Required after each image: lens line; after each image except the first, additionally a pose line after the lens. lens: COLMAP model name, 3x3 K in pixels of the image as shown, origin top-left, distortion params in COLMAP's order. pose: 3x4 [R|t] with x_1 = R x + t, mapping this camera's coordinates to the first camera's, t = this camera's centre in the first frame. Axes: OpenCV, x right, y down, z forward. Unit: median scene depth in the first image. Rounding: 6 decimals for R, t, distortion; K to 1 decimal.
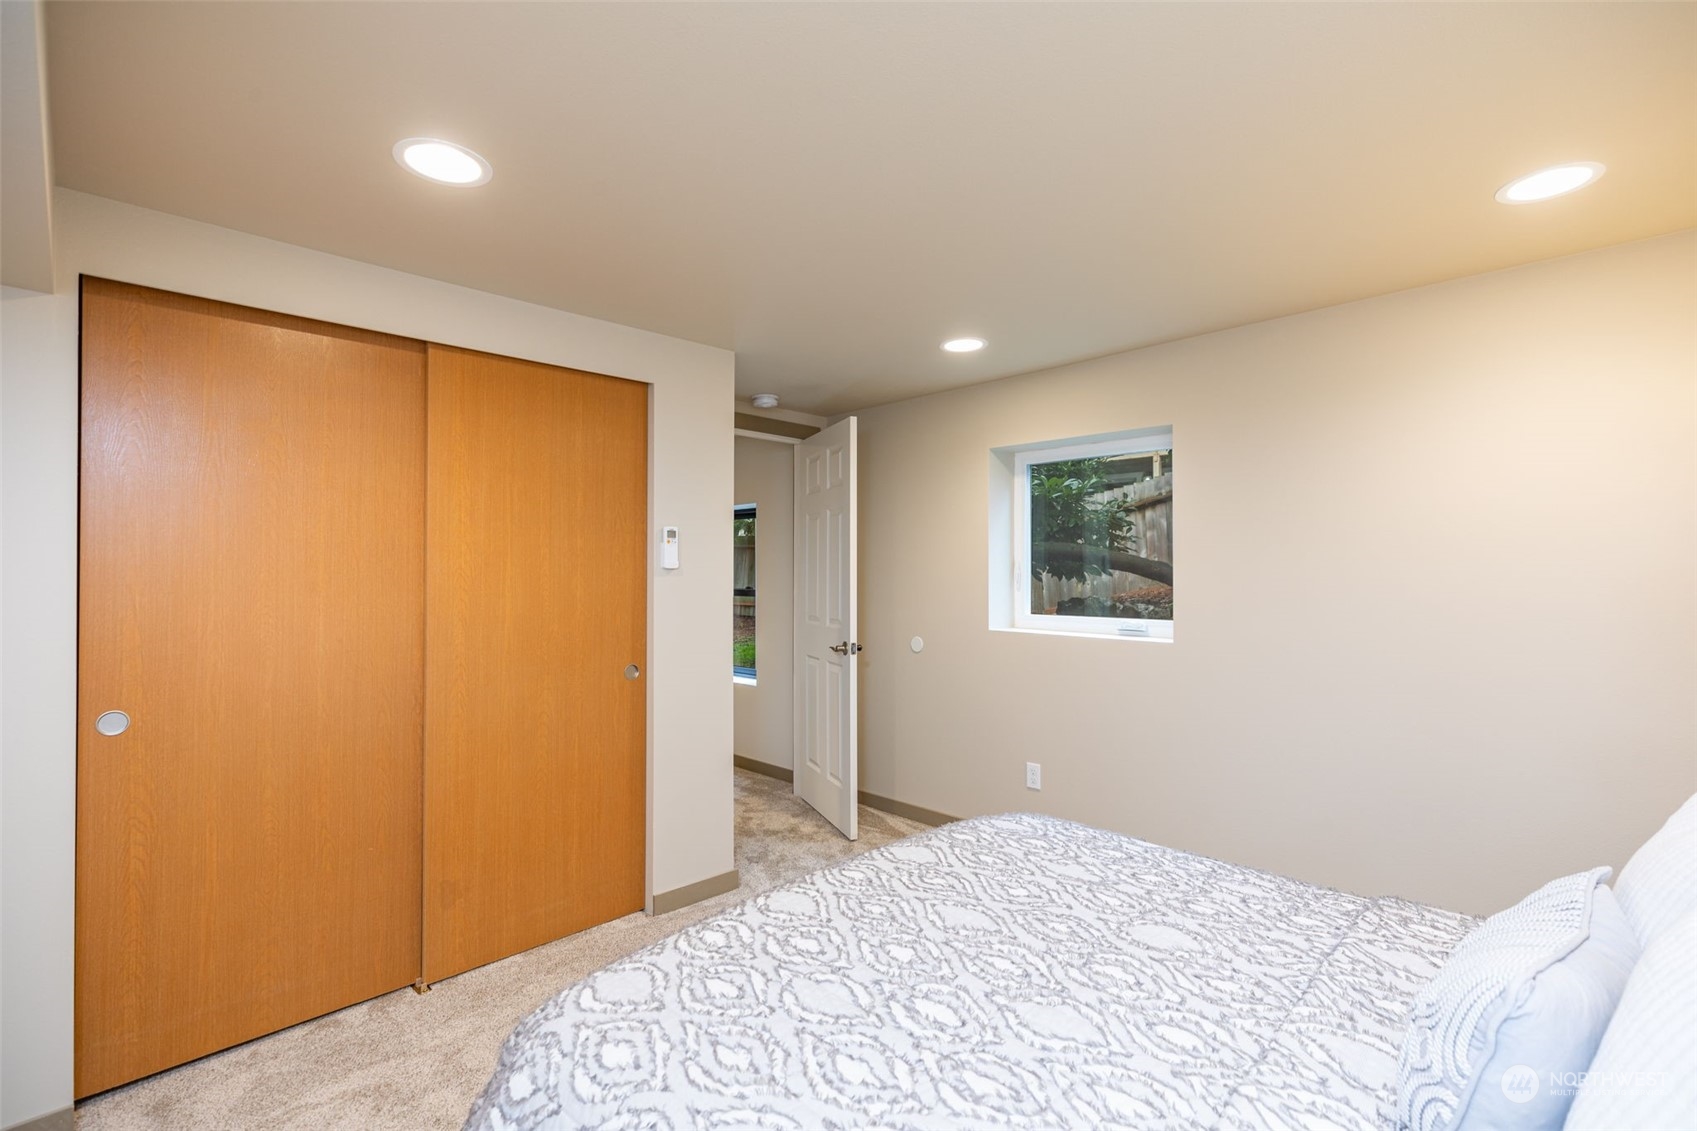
lens RADIAL K [[773.4, 0, 852.2], [0, 773.4, 537.4], [0, 0, 1]] dist [0.002224, 0.000587]
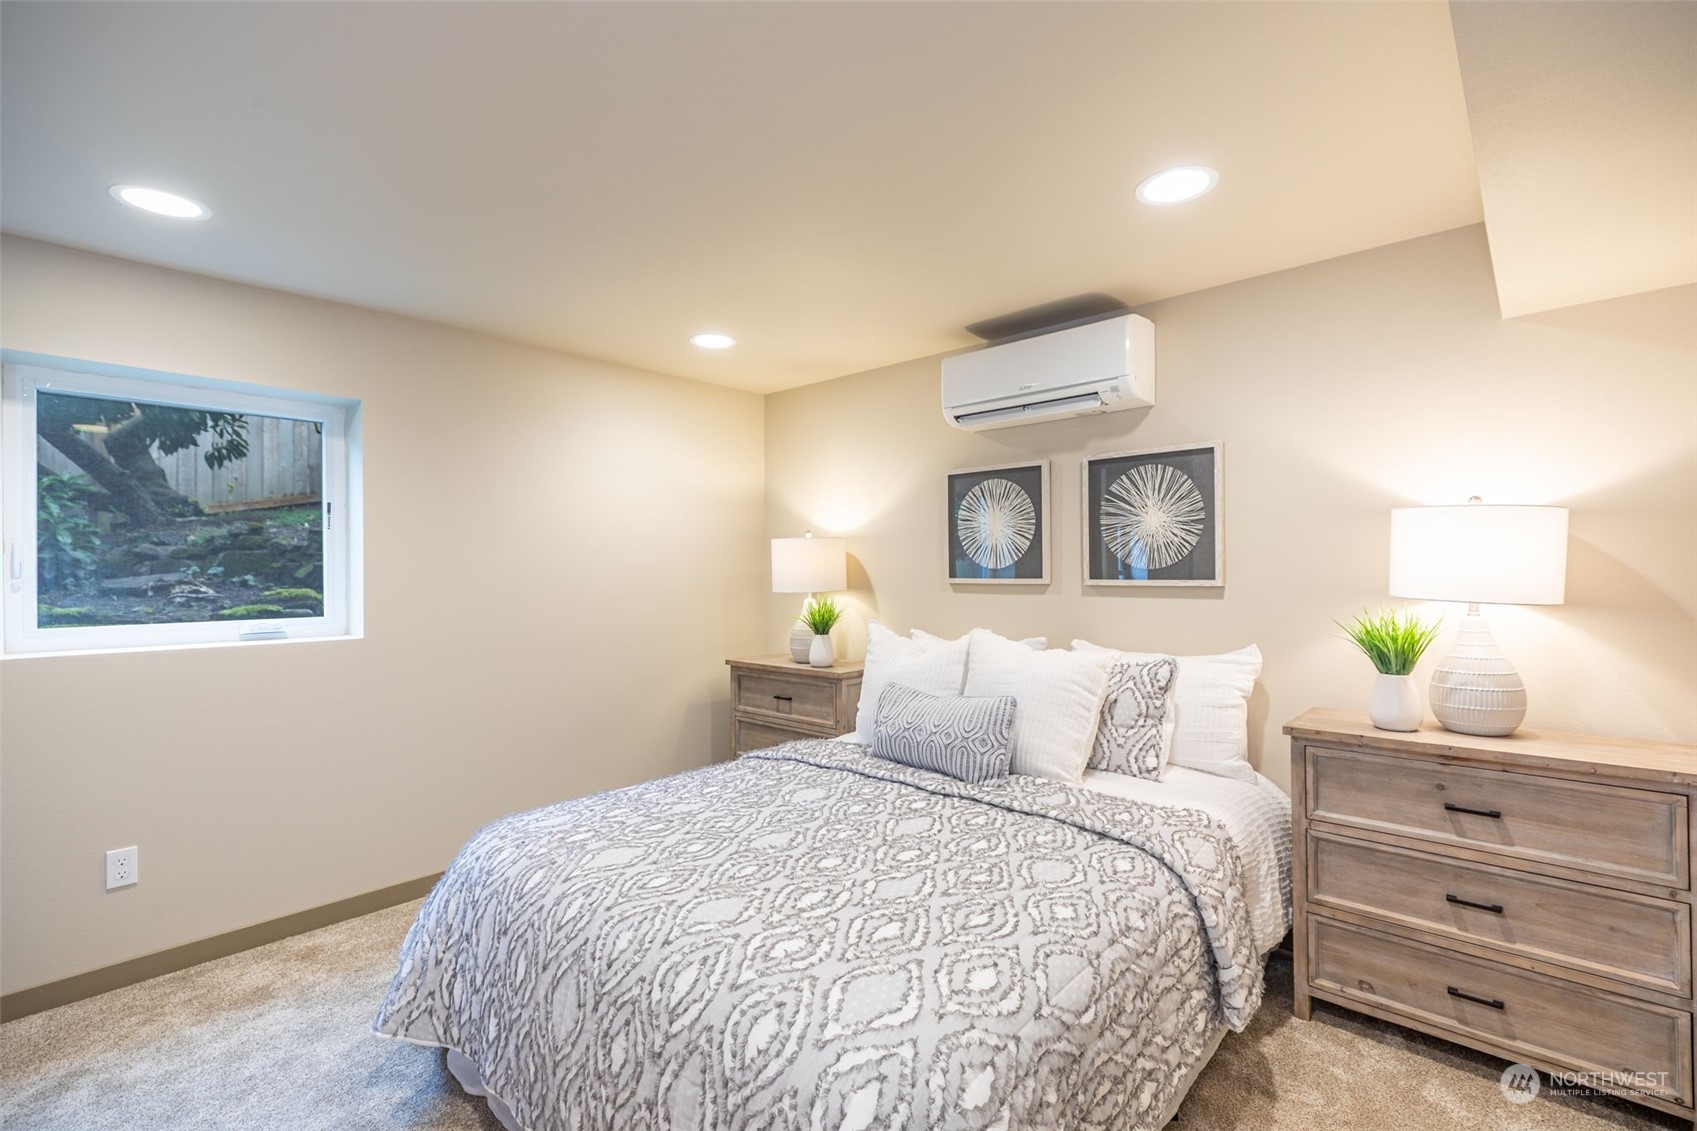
lens RADIAL K [[756.3, 0, 848.4], [0, 756.3, 571.4], [0, 0, 1]] dist [0.002249, 0.000368]
pose [[-0.051900, 0.000307, 0.998652, -1.103983], [-0.040881, 0.999161, -0.002432, 0.070651], [-0.997815, -0.040952, -0.051844, 1.013639]]
